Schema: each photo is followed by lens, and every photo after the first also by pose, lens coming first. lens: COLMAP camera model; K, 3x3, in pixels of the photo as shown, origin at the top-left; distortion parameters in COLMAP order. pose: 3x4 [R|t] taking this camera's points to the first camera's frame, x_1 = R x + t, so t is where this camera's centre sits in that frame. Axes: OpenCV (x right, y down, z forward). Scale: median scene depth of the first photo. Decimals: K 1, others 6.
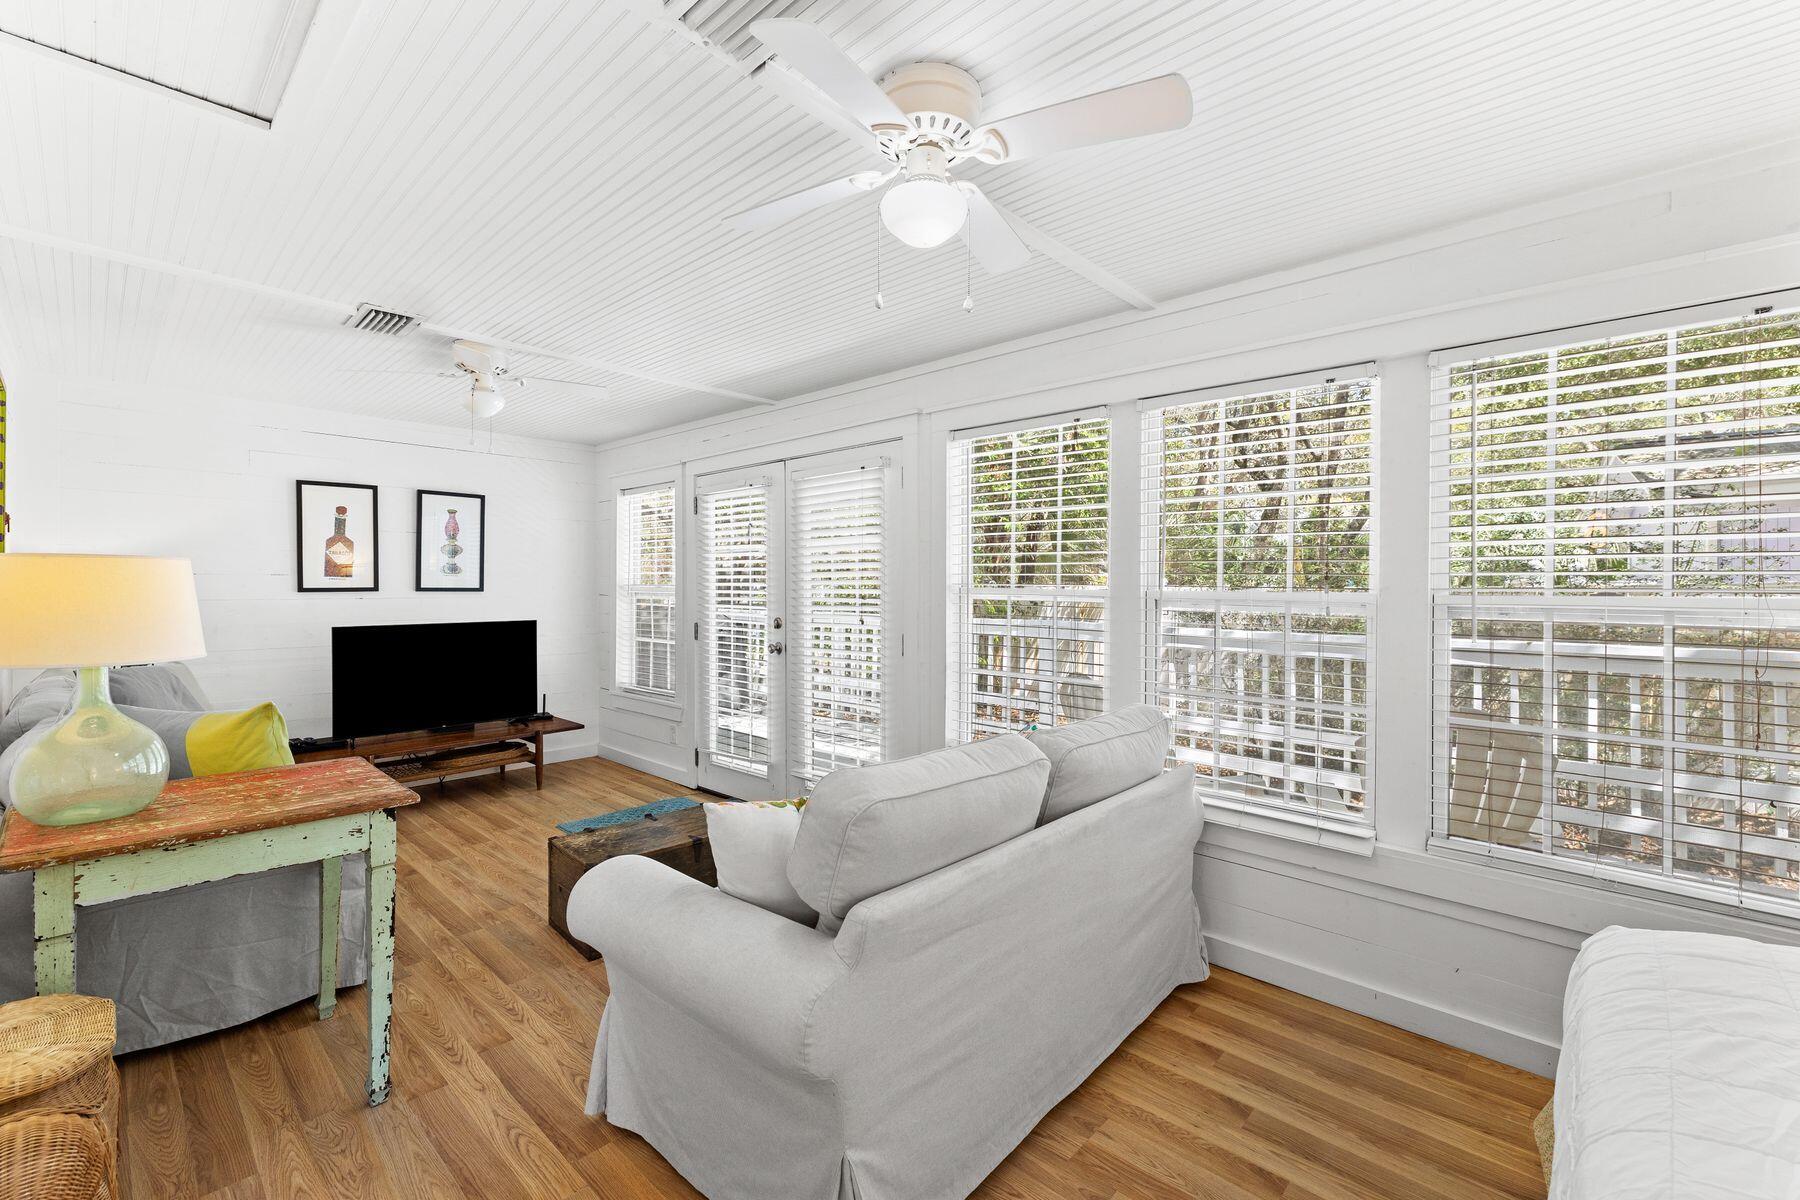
lens RADIAL K [[779.4, 0, 902.3], [0, 779.4, 593.5], [0, 0, 1]] dist [0.002070, 0.000484]
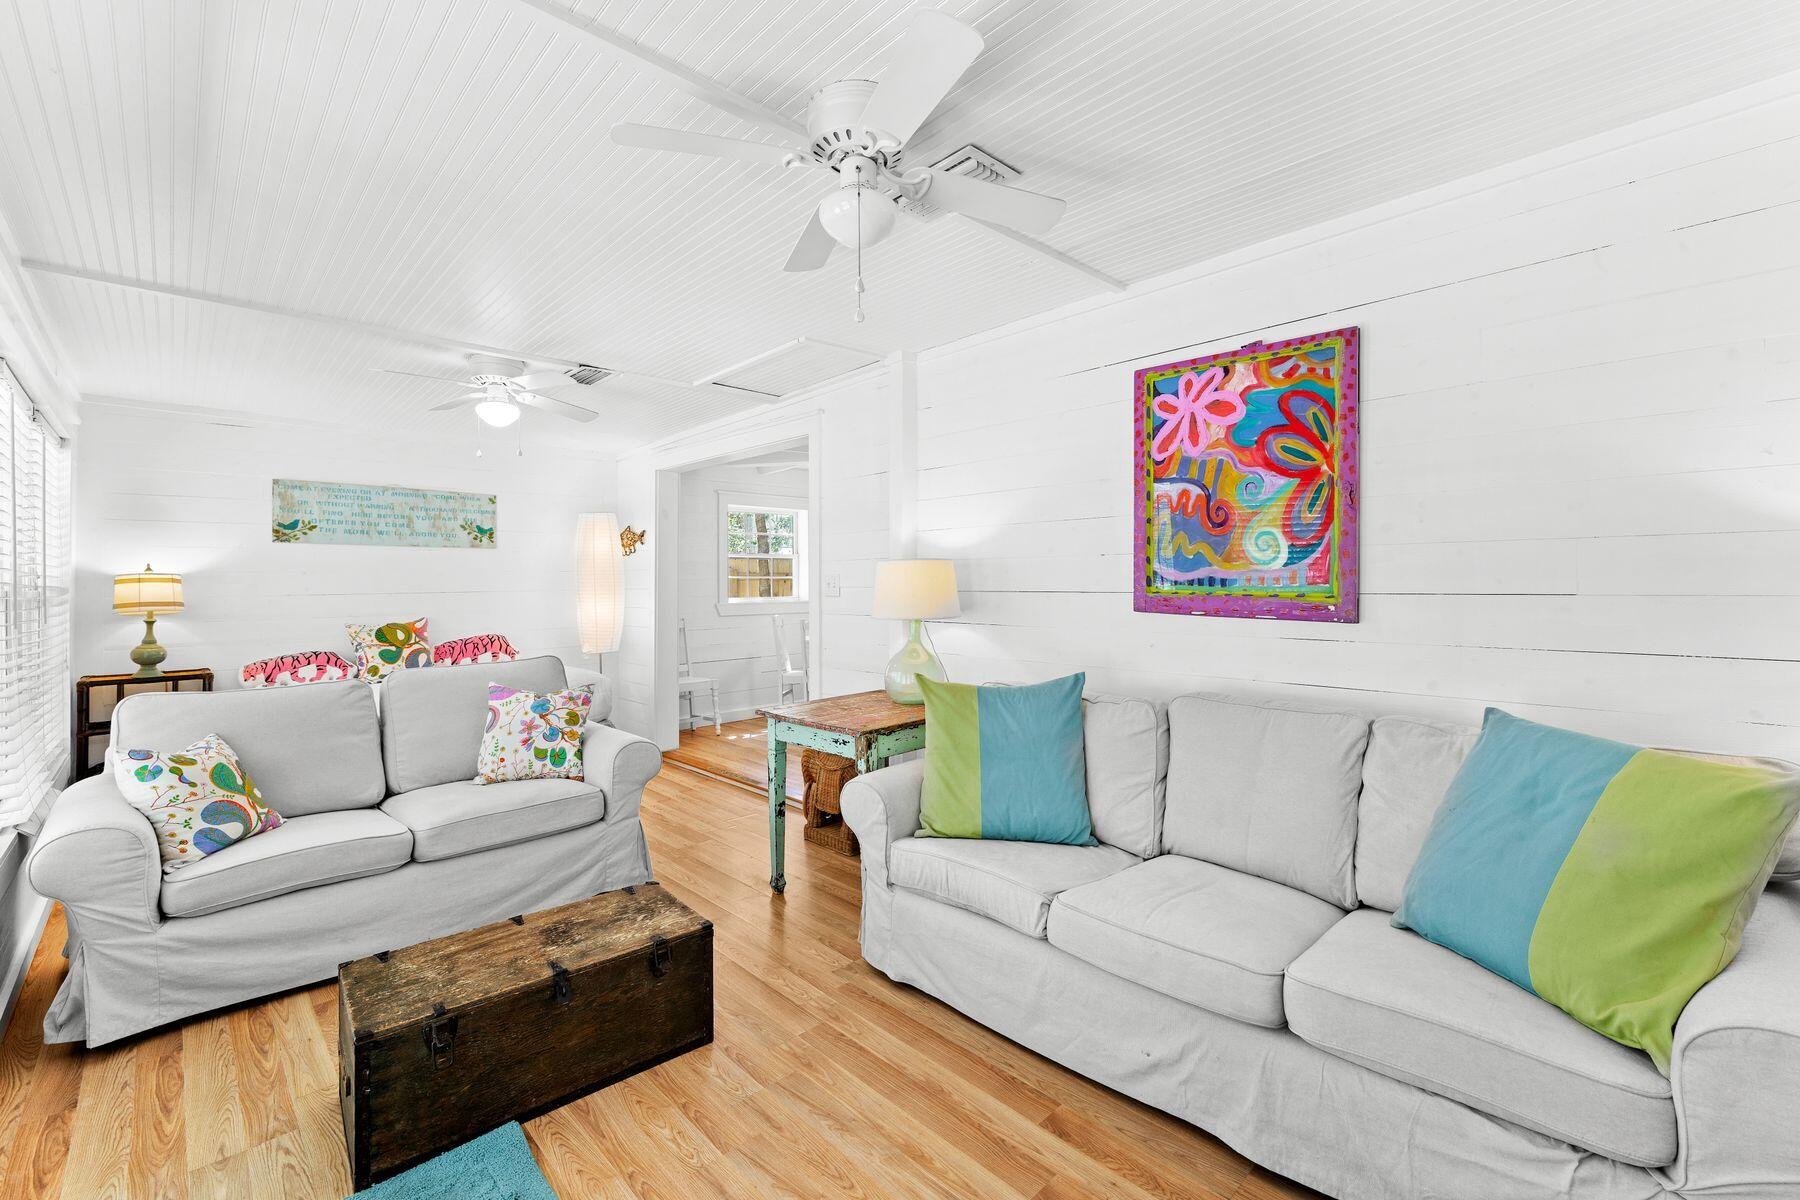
lens RADIAL K [[779.4, 0, 902.0], [0, 779.4, 594.9], [0, 0, 1]] dist [0.002070, 0.000484]
pose [[-0.998739, 0.005193, 0.049929, -0.667711], [0.006332, 0.999723, 0.022689, -0.010030], [-0.049797, 0.022977, -0.998495, 1.710102]]
